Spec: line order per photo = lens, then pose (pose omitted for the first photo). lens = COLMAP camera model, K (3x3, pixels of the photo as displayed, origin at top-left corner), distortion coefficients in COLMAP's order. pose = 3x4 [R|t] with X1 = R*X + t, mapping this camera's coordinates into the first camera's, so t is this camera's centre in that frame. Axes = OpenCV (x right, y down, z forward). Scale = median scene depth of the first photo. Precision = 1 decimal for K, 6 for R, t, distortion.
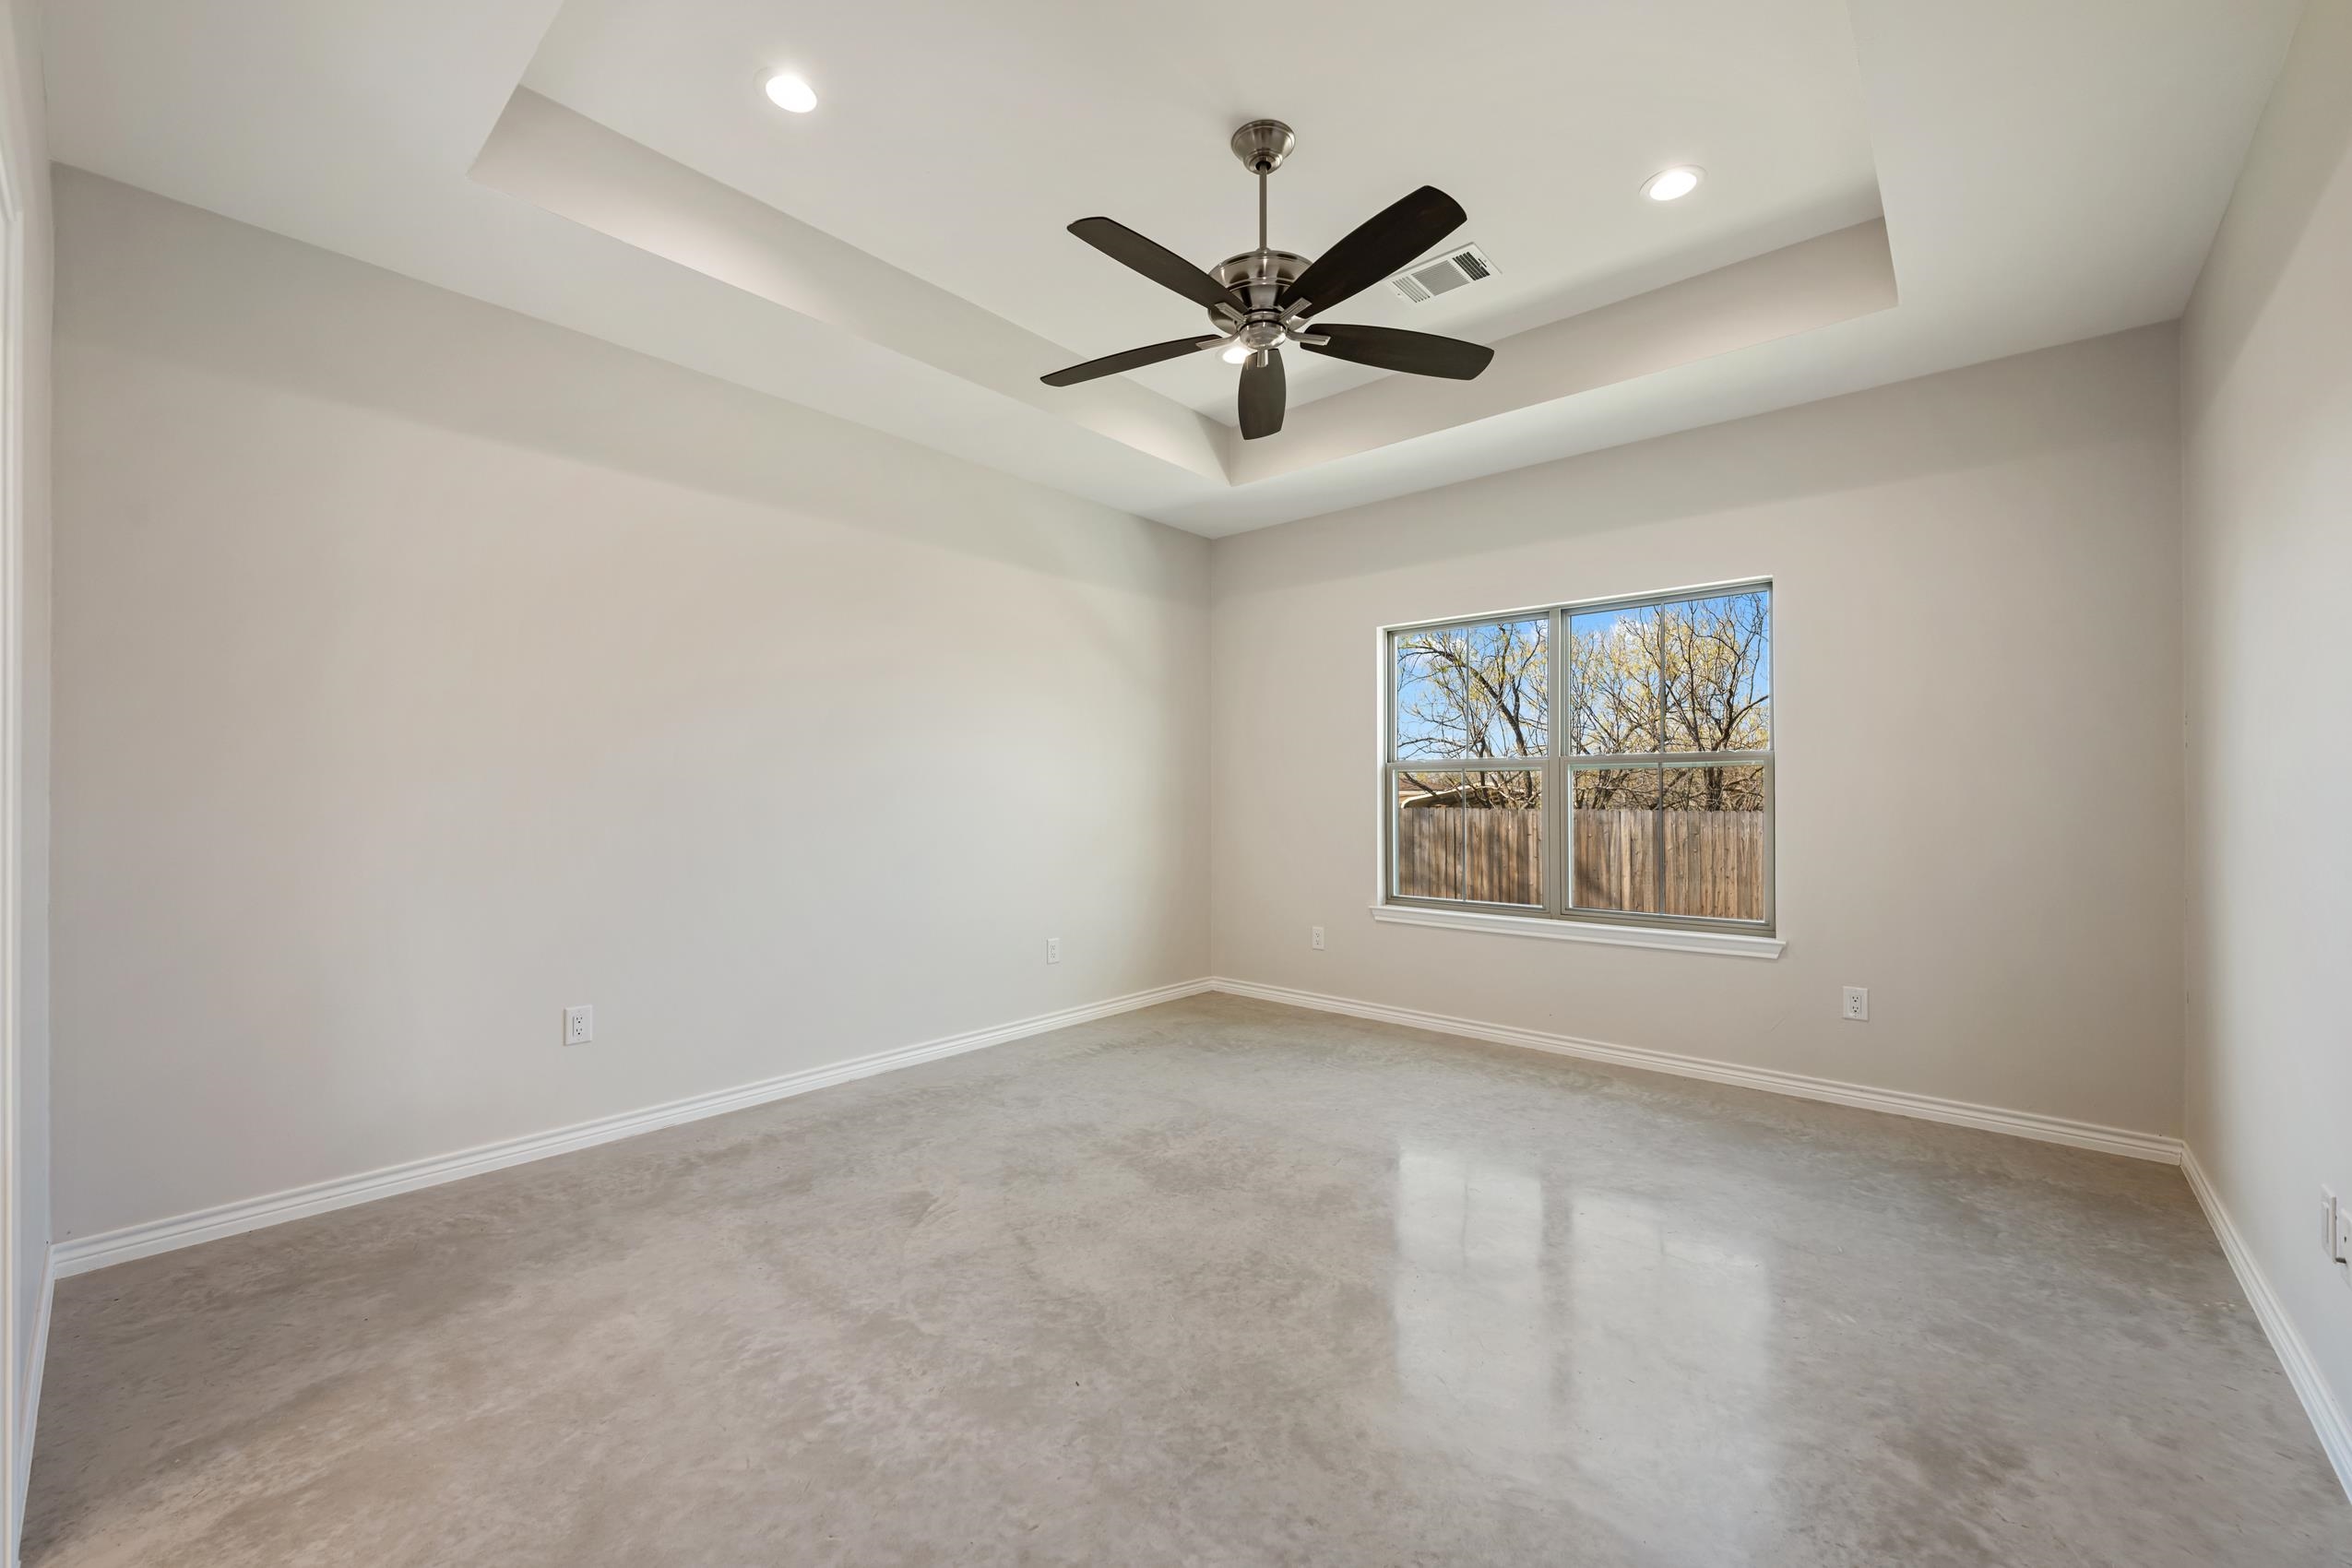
lens RADIAL K [[929.5, 0, 1167.1], [0, 929.5, 797.9], [0, 0, 1]] dist [-0.001060, 0.000340]
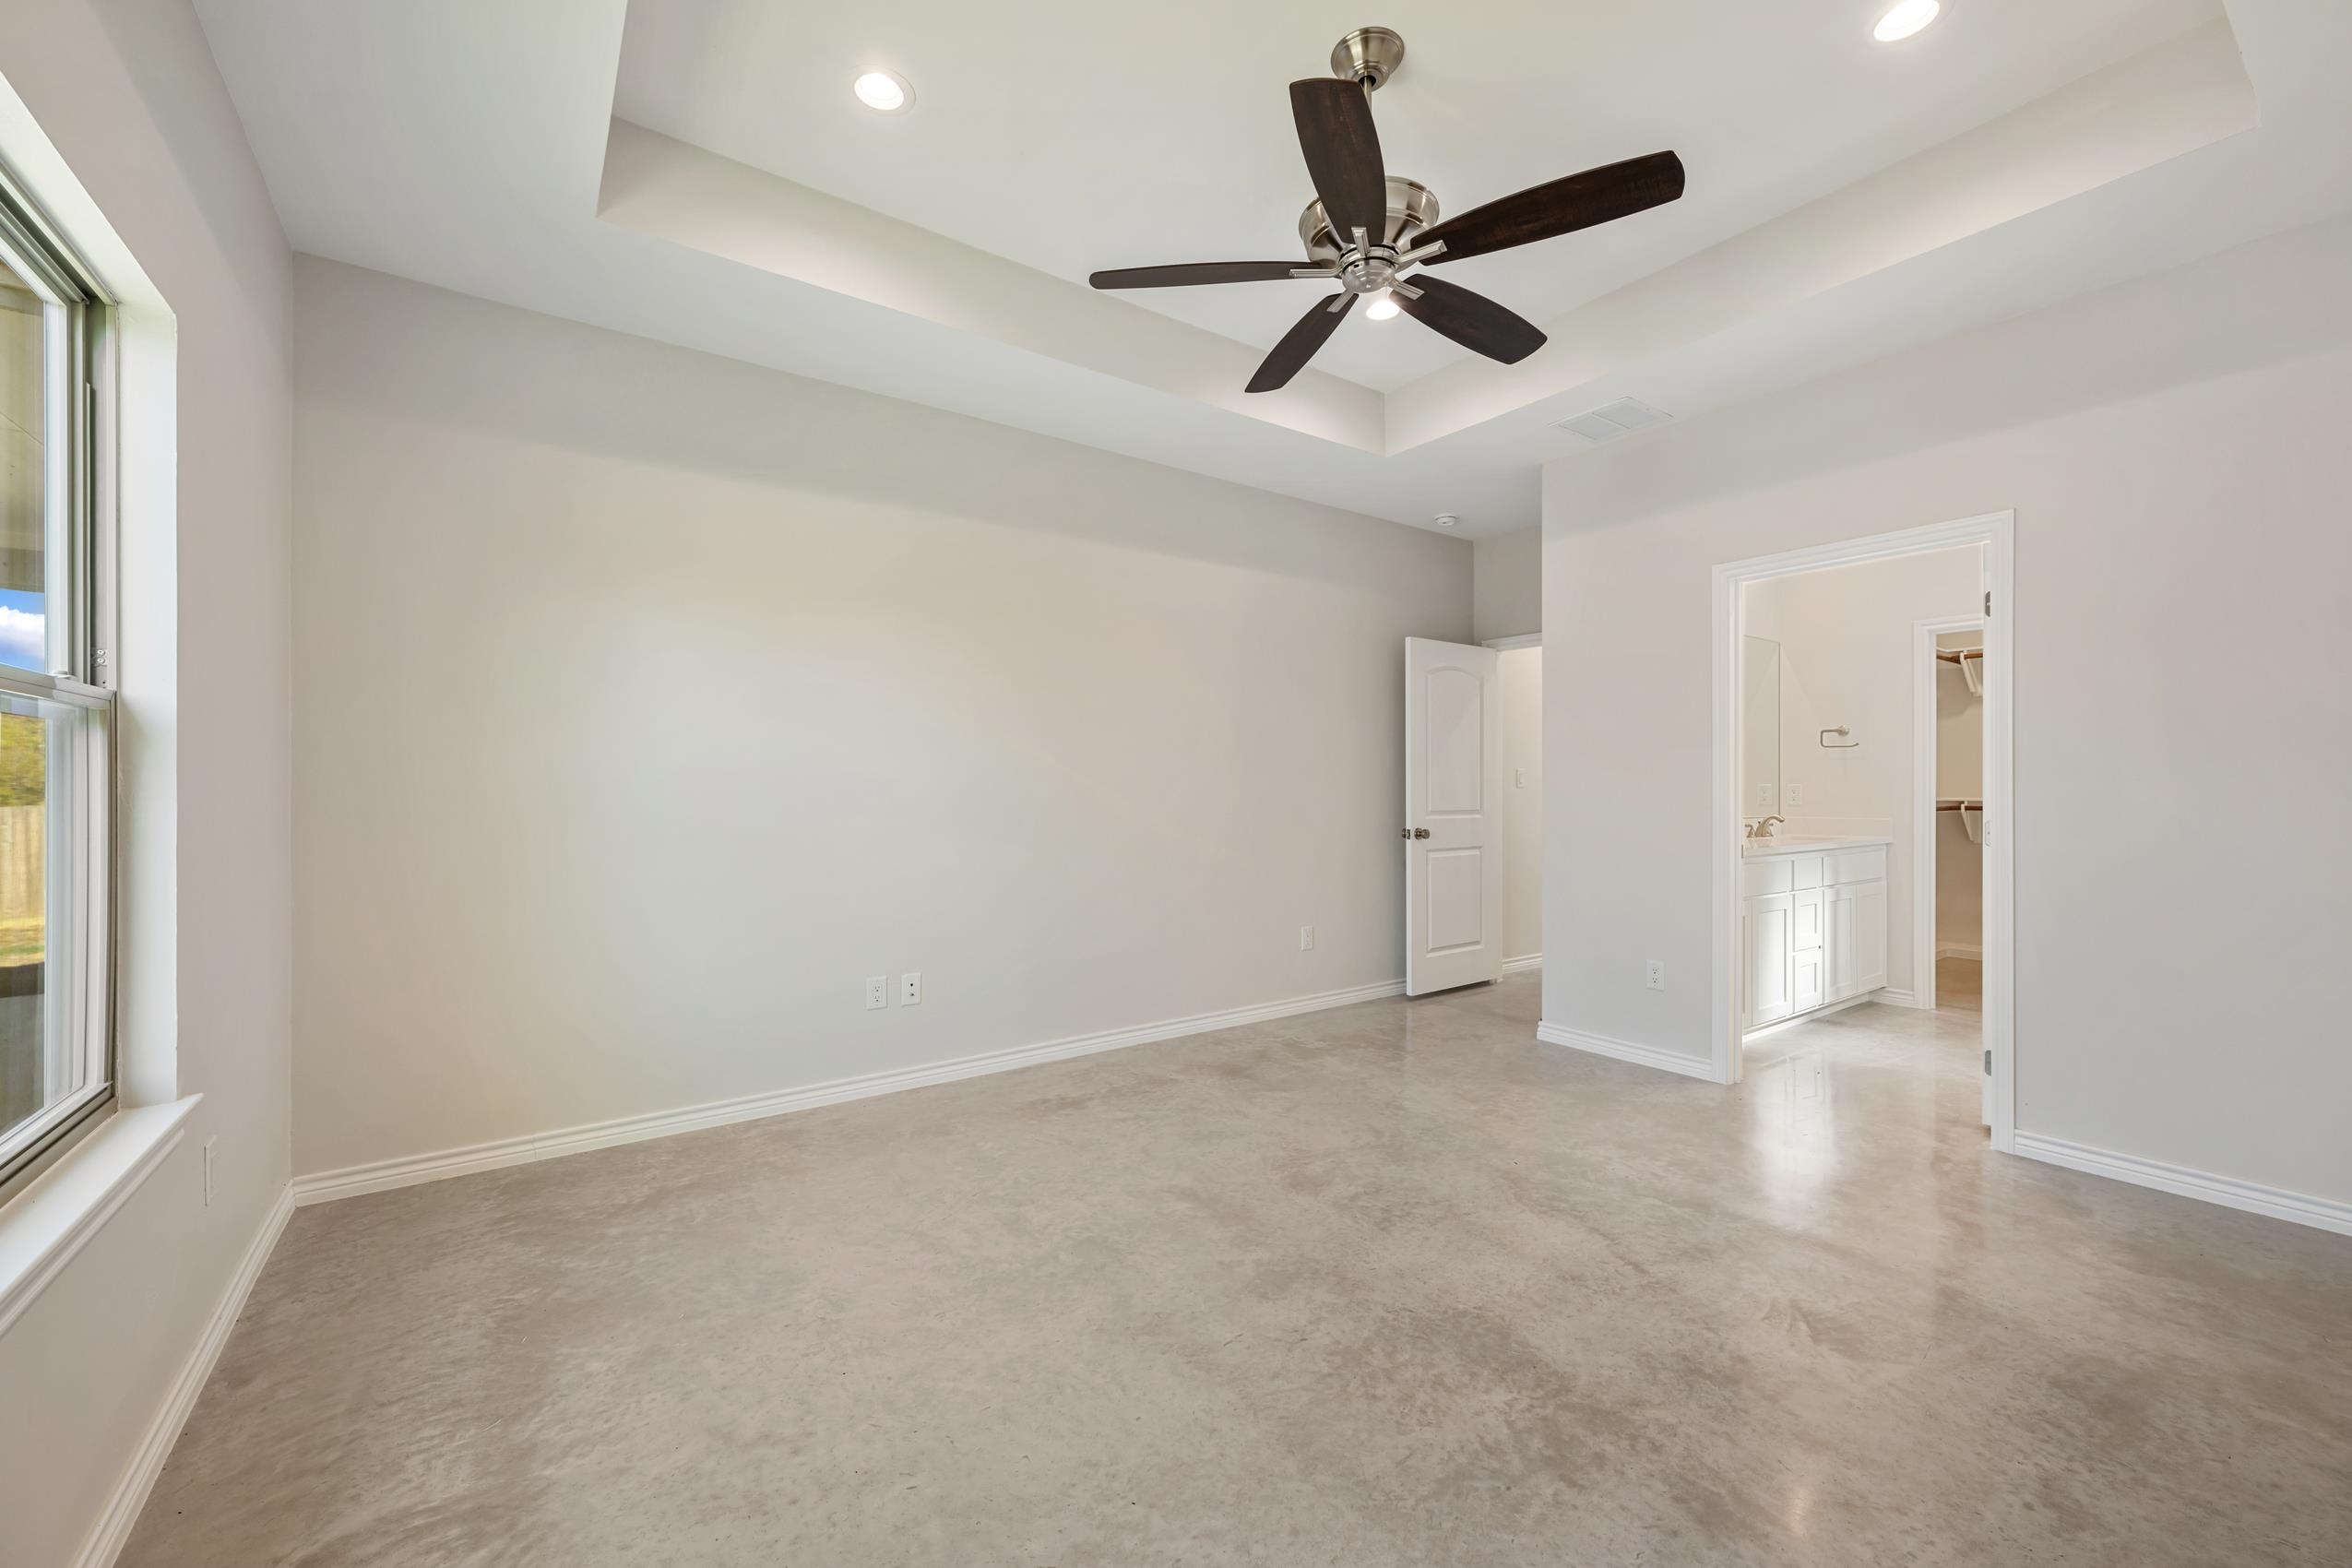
lens RADIAL K [[929.5, 0, 1167.3], [0, 929.5, 789.7], [0, 0, 1]] dist [-0.001060, 0.000340]
pose [[-0.974506, -0.001218, 0.224360, 0.092567], [-0.000620, 0.999996, 0.002738, -0.006853], [-0.224363, 0.002529, -0.974502, 1.938989]]
